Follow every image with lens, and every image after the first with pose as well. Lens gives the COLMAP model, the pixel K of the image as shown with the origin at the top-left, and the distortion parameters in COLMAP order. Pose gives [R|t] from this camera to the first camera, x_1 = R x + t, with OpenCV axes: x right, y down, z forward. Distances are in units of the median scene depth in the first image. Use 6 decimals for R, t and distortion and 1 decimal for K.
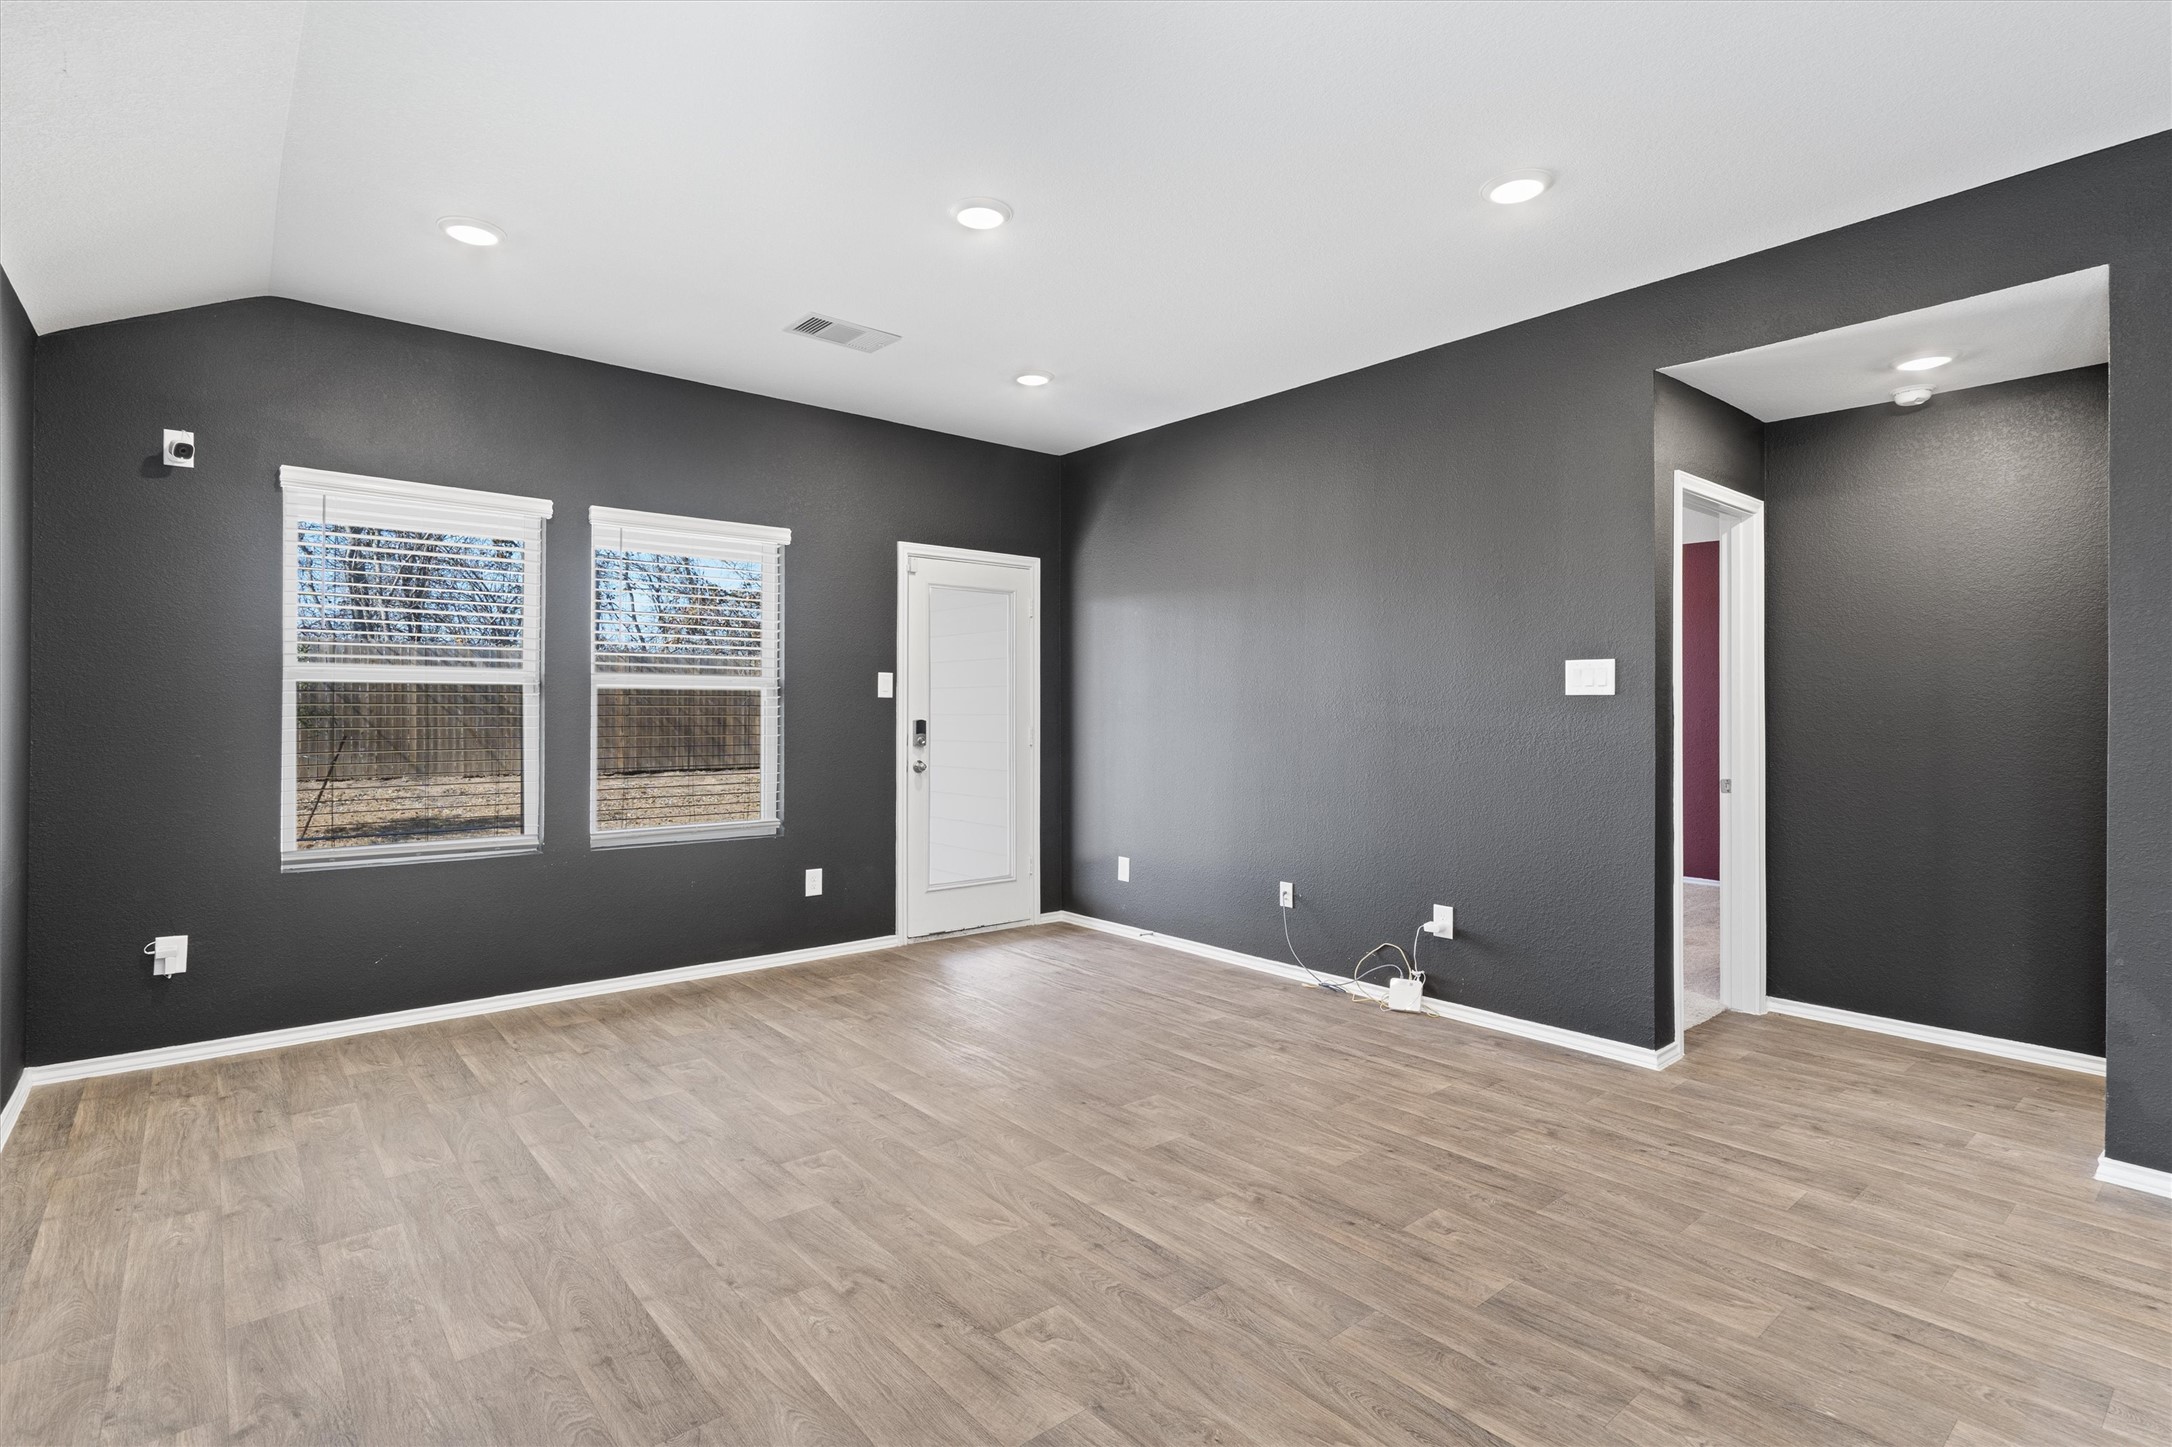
lens RADIAL K [[1052.7, 0, 1091.1], [0, 1052.7, 712.1], [0, 0, 1]] dist [0.001099, 0.000248]
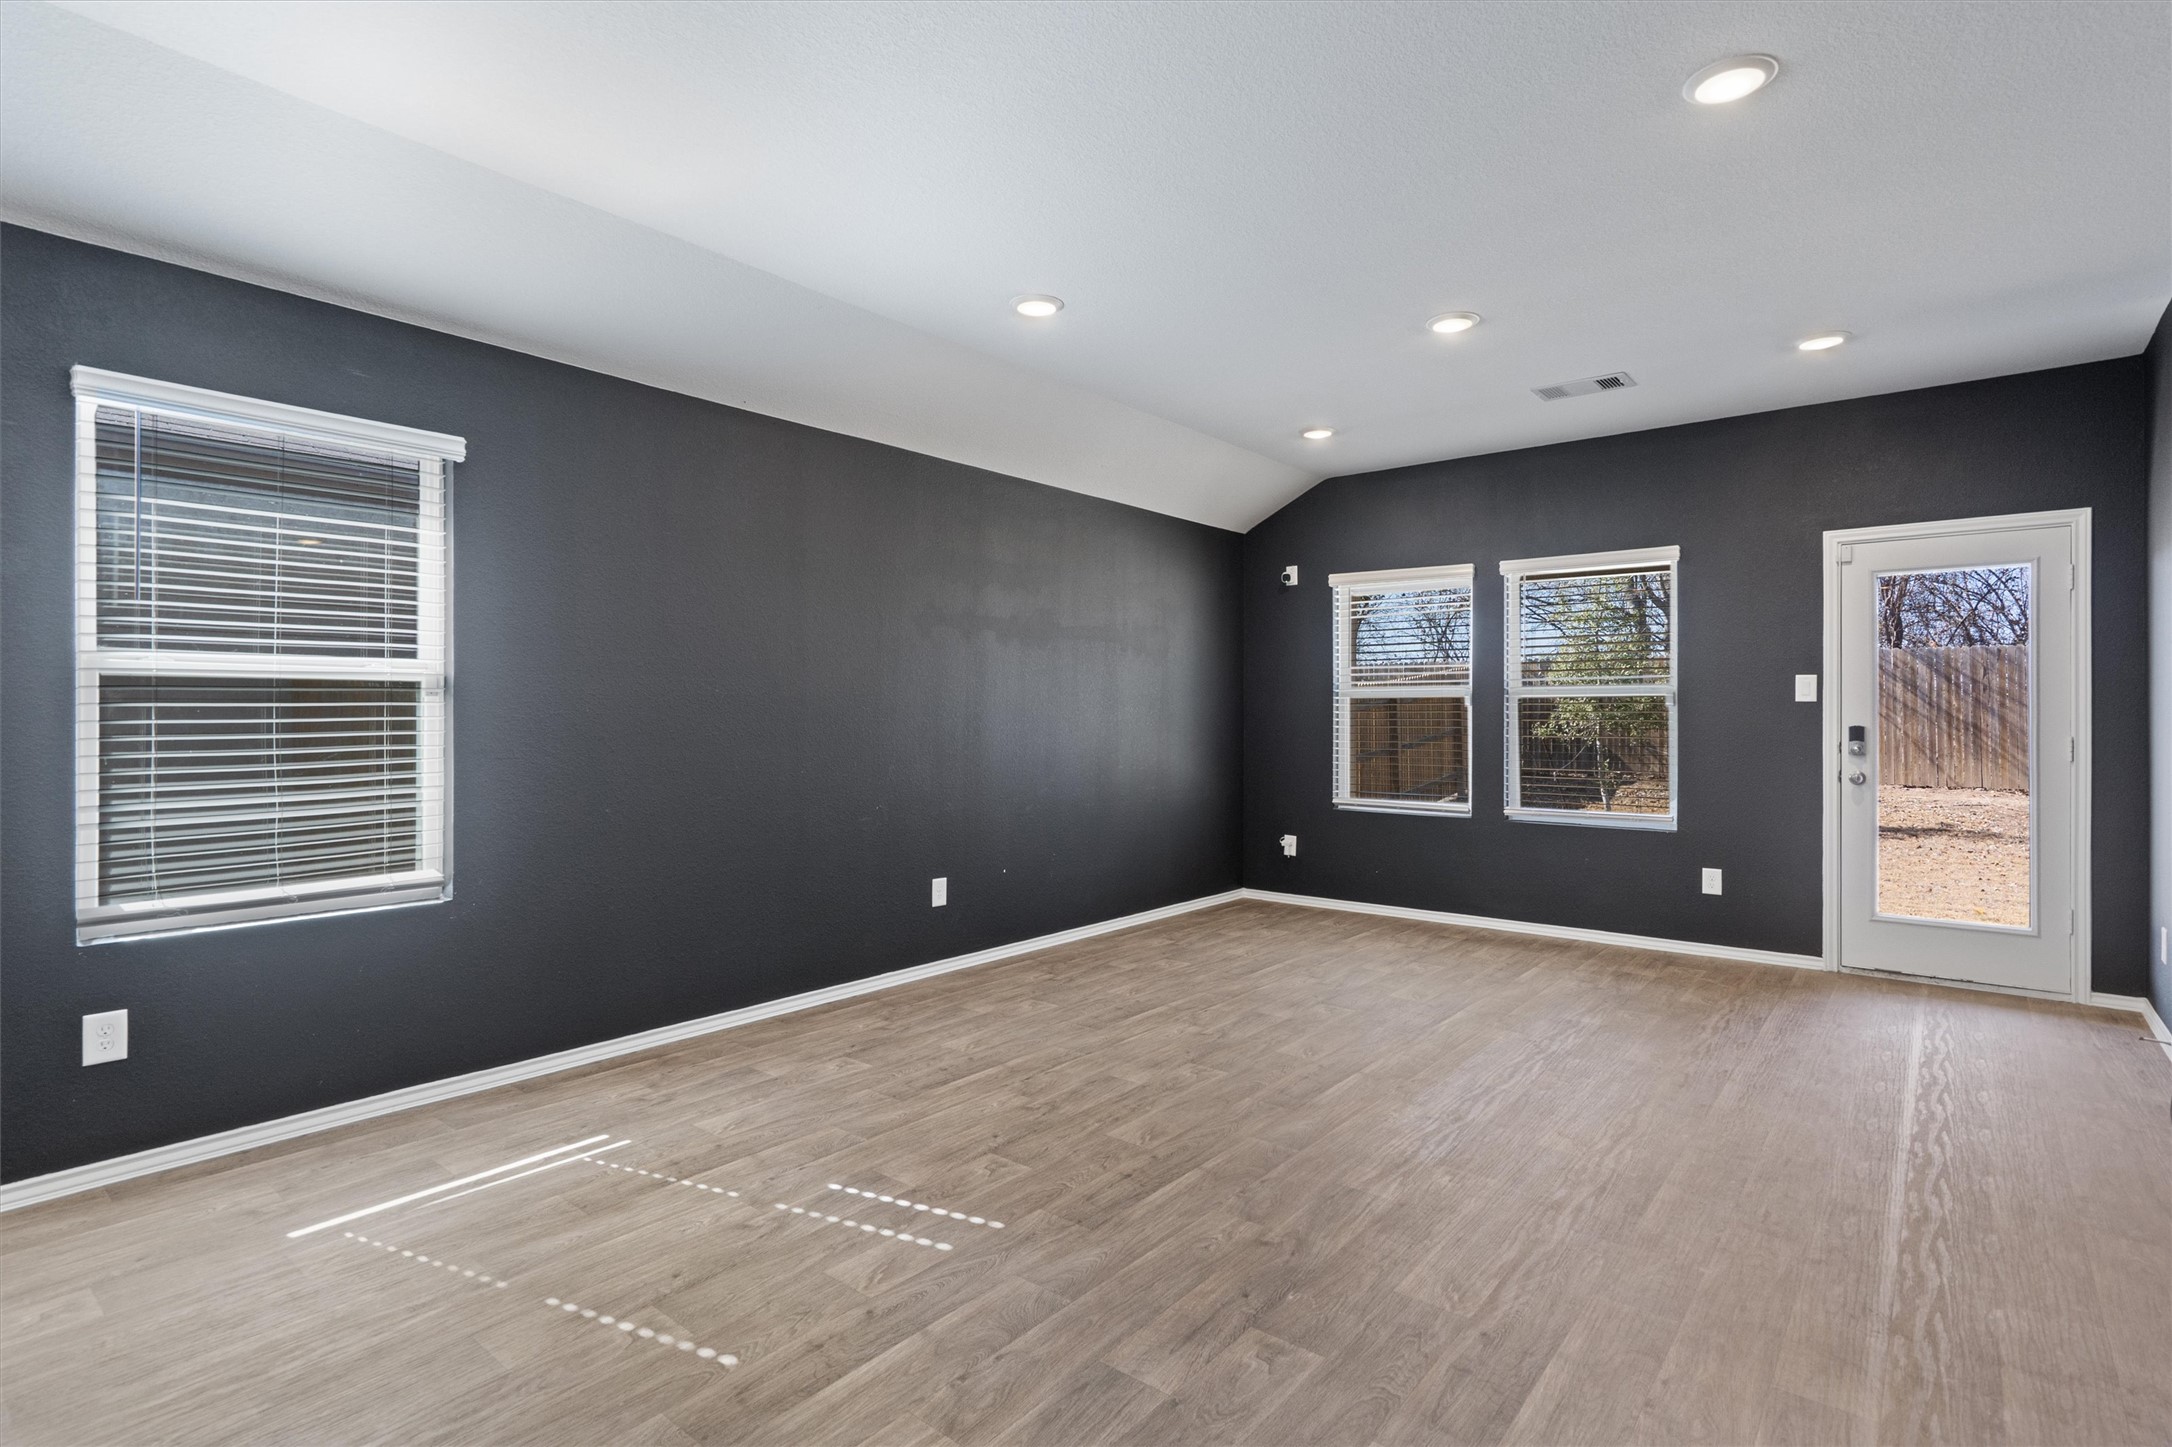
lens RADIAL K [[1127.4, 0, 1086.0], [0, 1127.4, 723.5], [0, 0, 1]] dist [0.001117, 0.001575]
pose [[0.164967, 0.003666, -0.986292, 0.765515], [-0.002938, 0.999990, 0.003226, 0.005184], [0.986295, 0.002366, 0.164976, 0.222902]]
